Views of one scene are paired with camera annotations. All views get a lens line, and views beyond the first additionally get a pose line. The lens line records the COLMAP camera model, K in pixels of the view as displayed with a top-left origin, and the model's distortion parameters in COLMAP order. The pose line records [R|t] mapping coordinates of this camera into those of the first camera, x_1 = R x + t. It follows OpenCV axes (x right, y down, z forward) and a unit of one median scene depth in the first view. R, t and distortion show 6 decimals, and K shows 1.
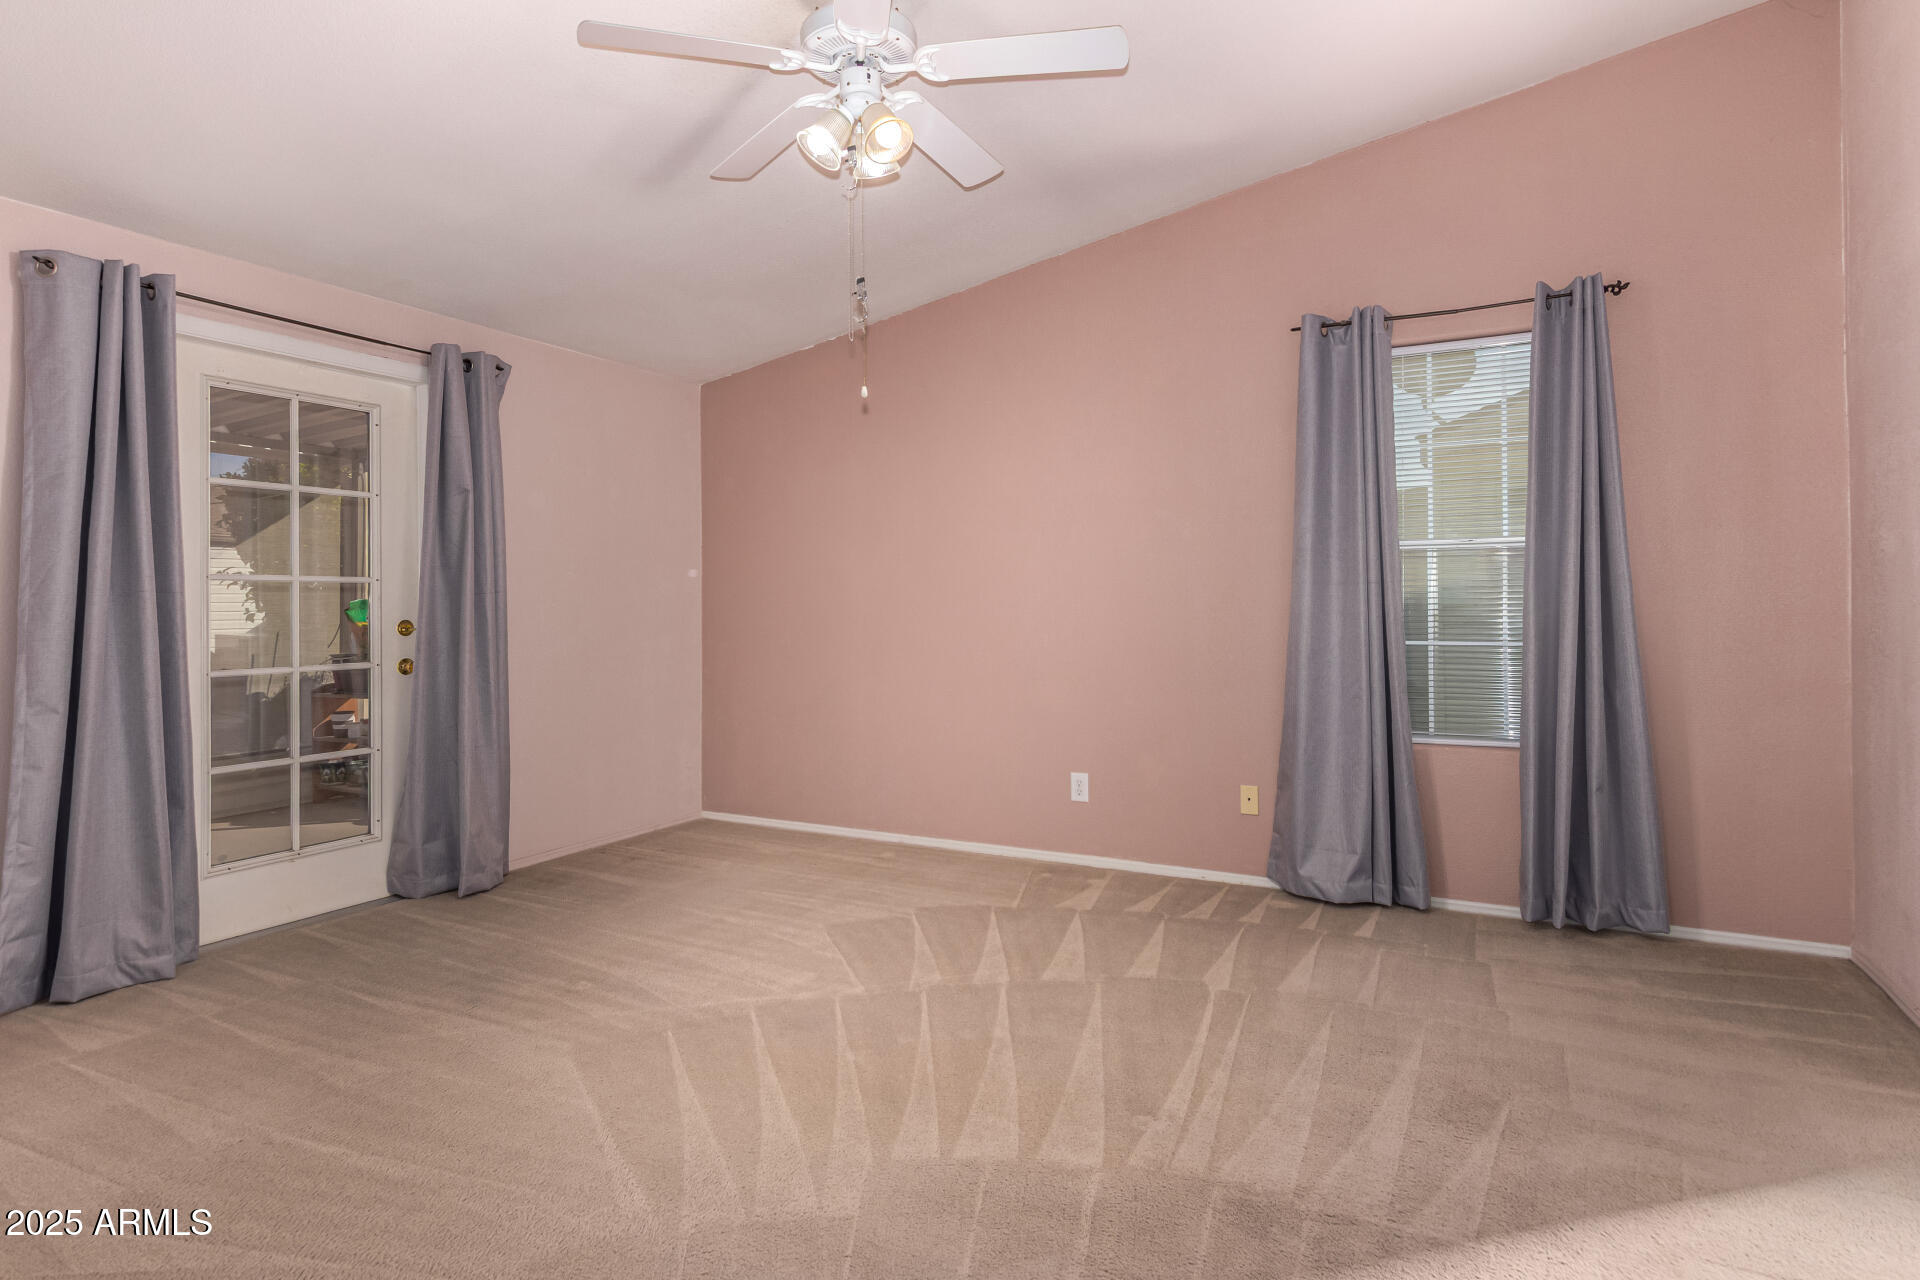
lens RADIAL K [[996.7, 0, 965.2], [0, 996.7, 602.7], [0, 0, 1]] dist [0.010625, -0.005115]
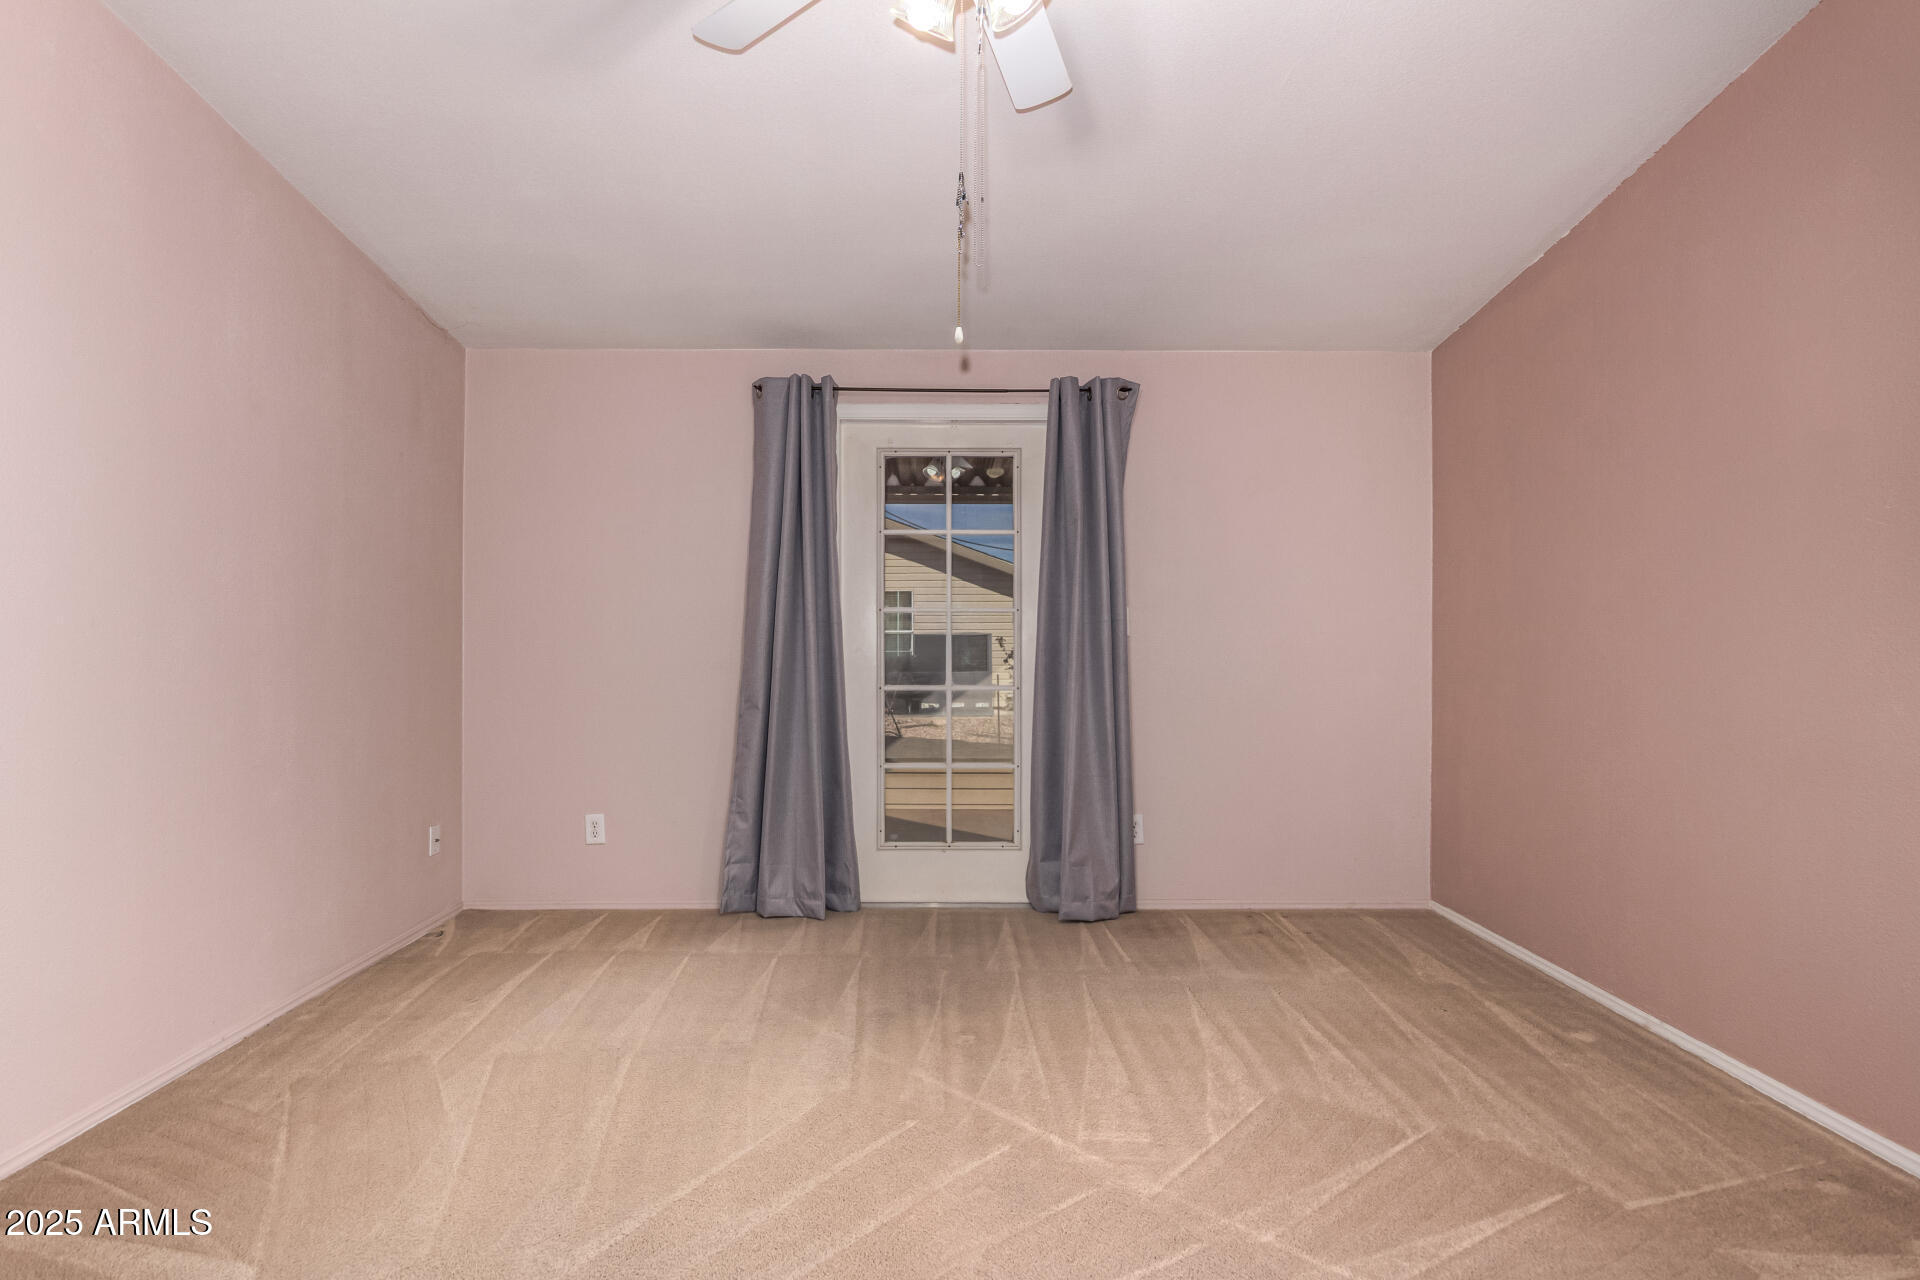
lens RADIAL K [[996.7, 0, 955.4], [0, 996.7, 629.7], [0, 0, 1]] dist [0.010625, -0.005115]
pose [[0.486011, -0.000728, -0.873952, 0.369622], [-0.006298, 0.999971, -0.004336, 0.005280], [0.873930, 0.007611, 0.485993, 0.469469]]
